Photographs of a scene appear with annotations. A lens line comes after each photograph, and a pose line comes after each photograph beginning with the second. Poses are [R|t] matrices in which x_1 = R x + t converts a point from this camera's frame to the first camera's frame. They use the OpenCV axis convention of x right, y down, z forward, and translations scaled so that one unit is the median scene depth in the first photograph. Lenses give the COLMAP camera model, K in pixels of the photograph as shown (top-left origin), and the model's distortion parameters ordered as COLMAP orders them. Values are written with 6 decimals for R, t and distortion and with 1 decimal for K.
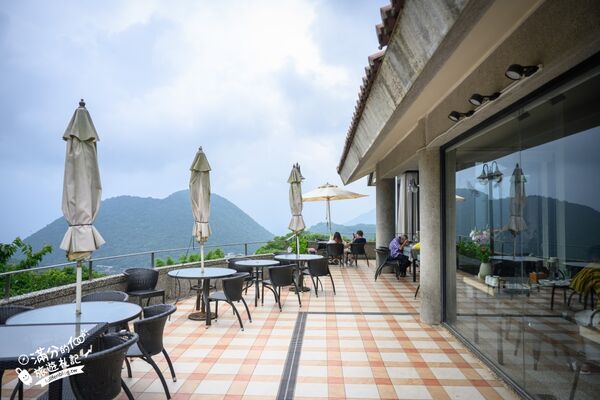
lens RADIAL K [[398.8, 0, 297.5], [0, 398.8, 200.5], [0, 0, 1]] dist [-0.025316, 0.001628]
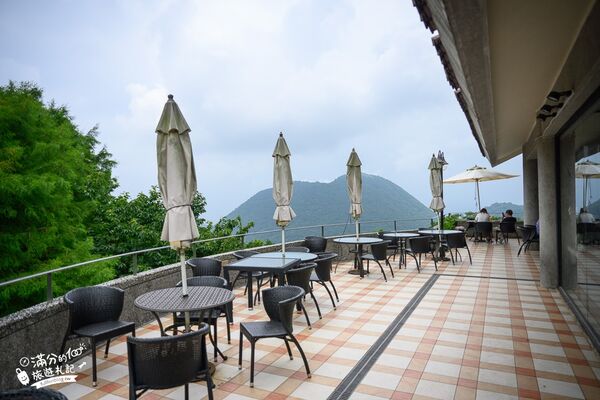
lens RADIAL K [[398.8, 0, 299.1], [0, 398.8, 201.1], [0, 0, 1]] dist [-0.025316, 0.001628]
pose [[0.920135, -0.014773, -0.391322, 0.114119], [0.033051, 0.998652, 0.040013, -0.014139], [0.390204, -0.049751, 0.919383, -0.329651]]
